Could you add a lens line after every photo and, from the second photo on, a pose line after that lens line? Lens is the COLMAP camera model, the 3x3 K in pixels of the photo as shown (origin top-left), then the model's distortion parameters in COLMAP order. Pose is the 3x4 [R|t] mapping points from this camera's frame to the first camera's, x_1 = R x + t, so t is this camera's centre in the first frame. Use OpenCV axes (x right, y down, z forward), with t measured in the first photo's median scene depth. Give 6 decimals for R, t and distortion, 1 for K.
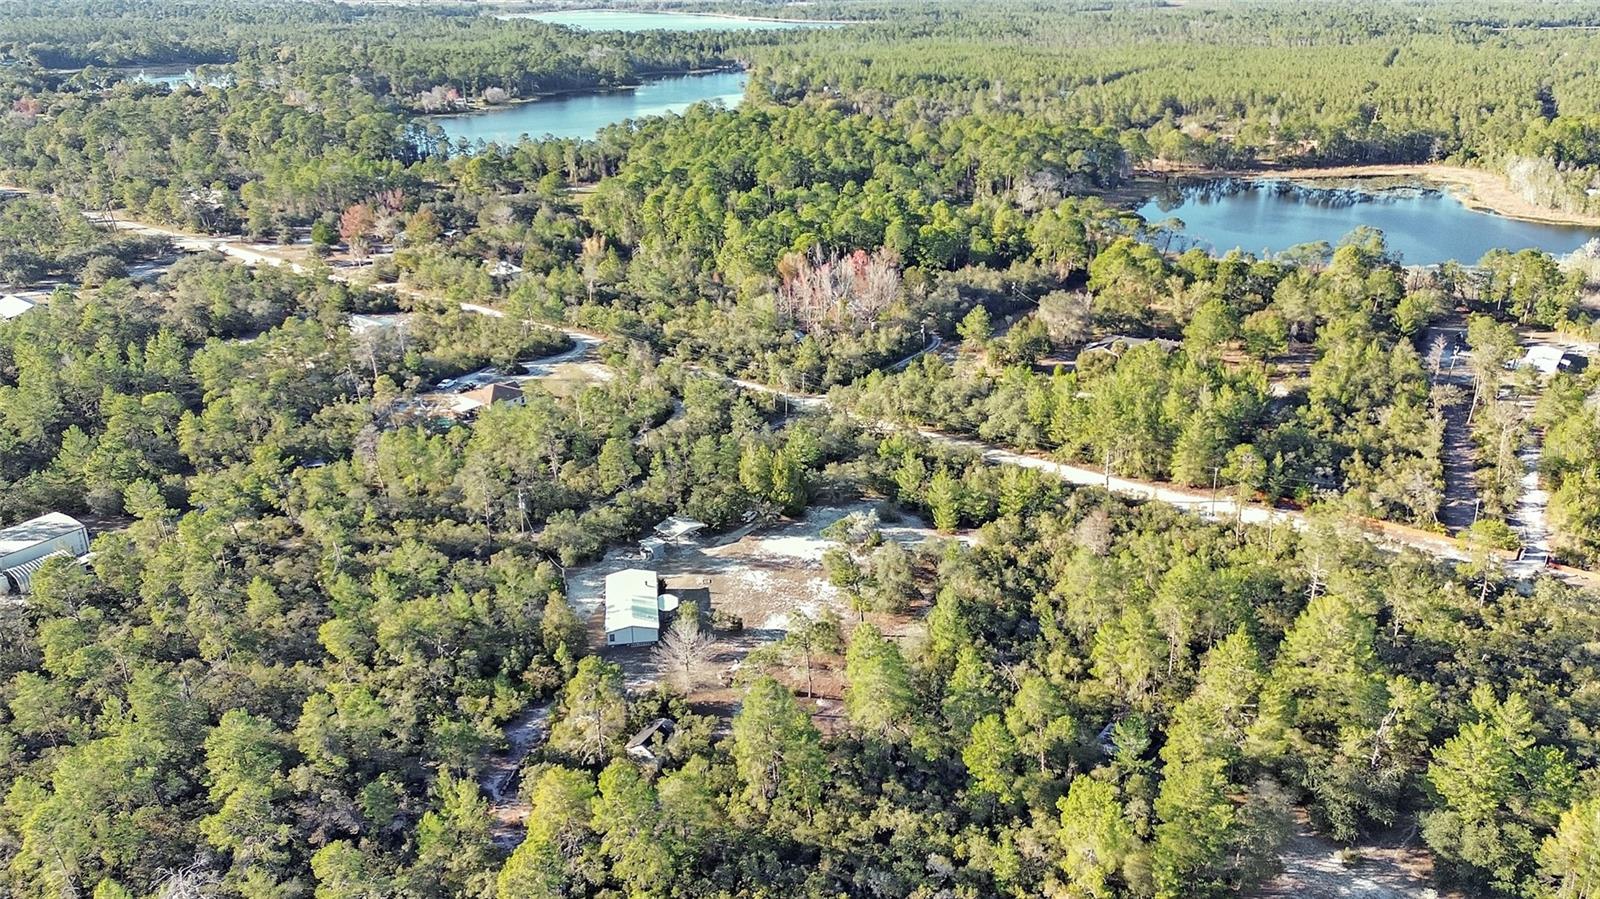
lens RADIAL K [[1146.3, 0, 805.3], [0, 1146.3, 450.2], [0, 0, 1]] dist [0.060796, -0.024388]
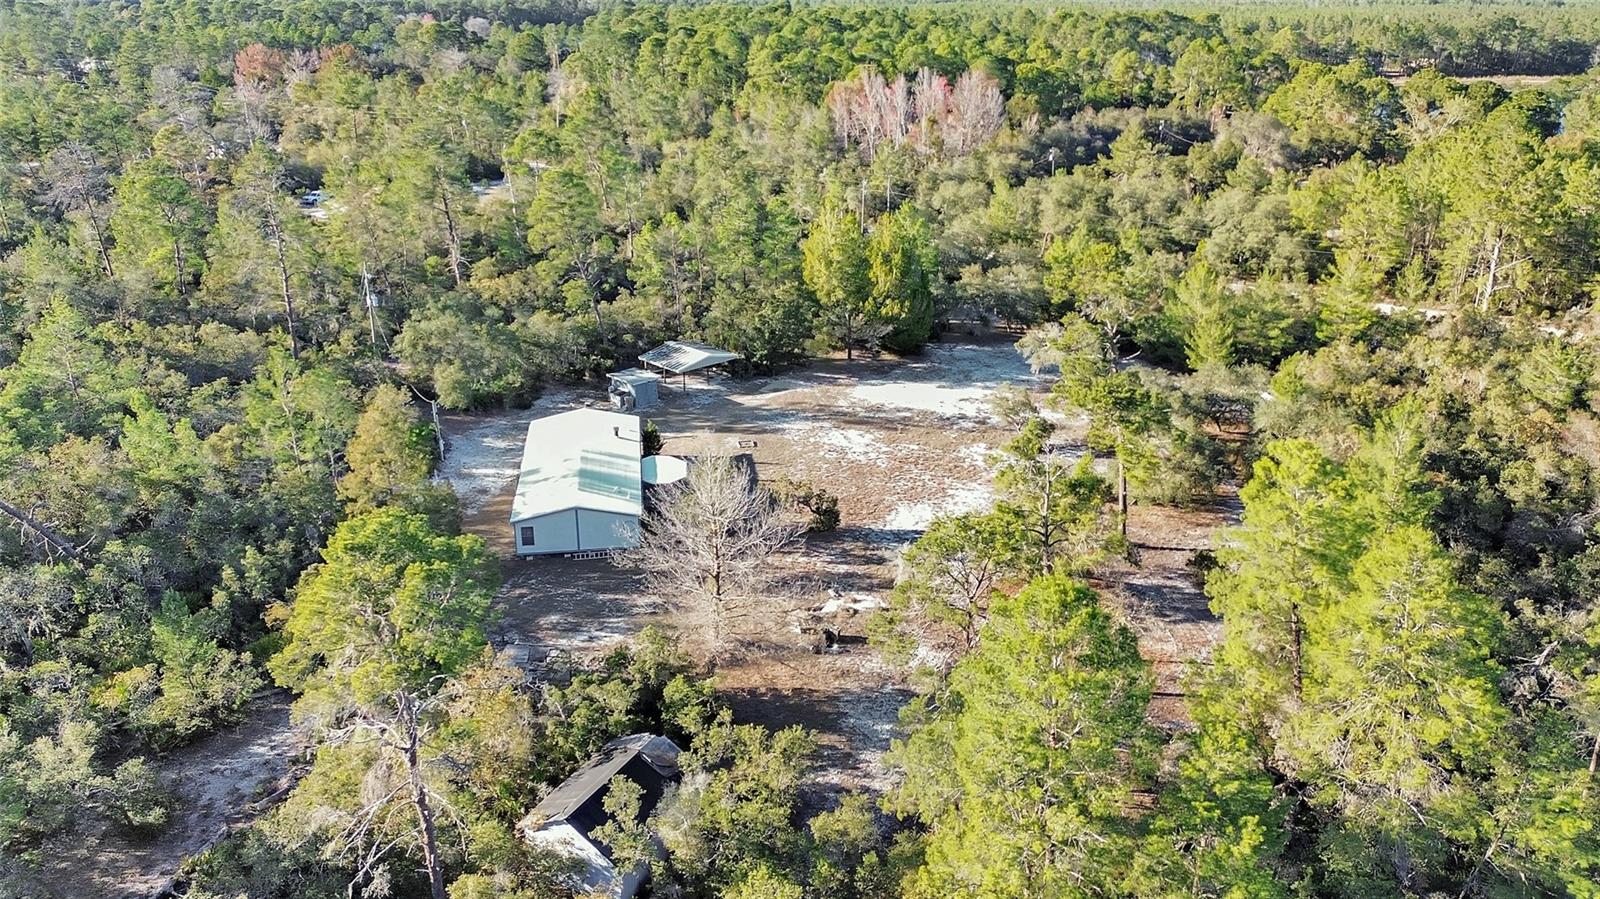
lens RADIAL K [[1146.3, 0, 802.6], [0, 1146.3, 453.6], [0, 0, 1]] dist [0.060796, -0.024388]
pose [[0.999887, 0.015015, 0.000251, -0.061088], [-0.015011, 0.999819, -0.011717, 0.119537], [-0.000427, 0.011712, 0.999931, 0.513098]]
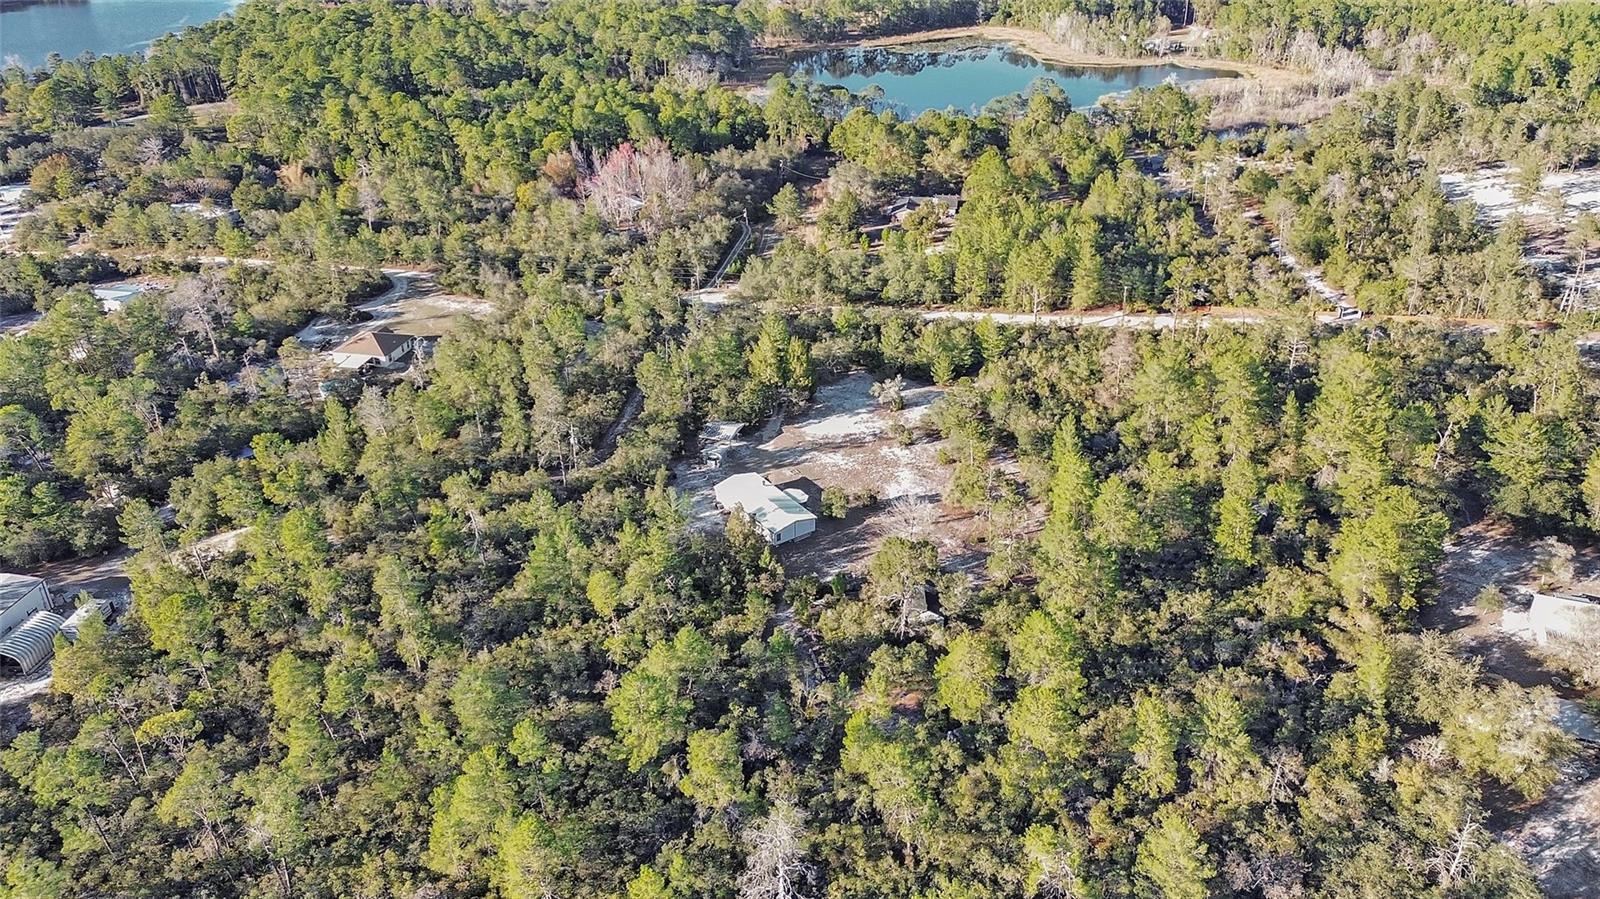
lens RADIAL K [[1146.3, 0, 796.3], [0, 1146.3, 449.0], [0, 0, 1]] dist [0.060796, -0.024388]
pose [[0.892691, -0.212138, 0.397617, -0.467853], [0.177890, 0.976507, 0.121608, -0.027233], [-0.414074, -0.037826, 0.909457, 0.079582]]
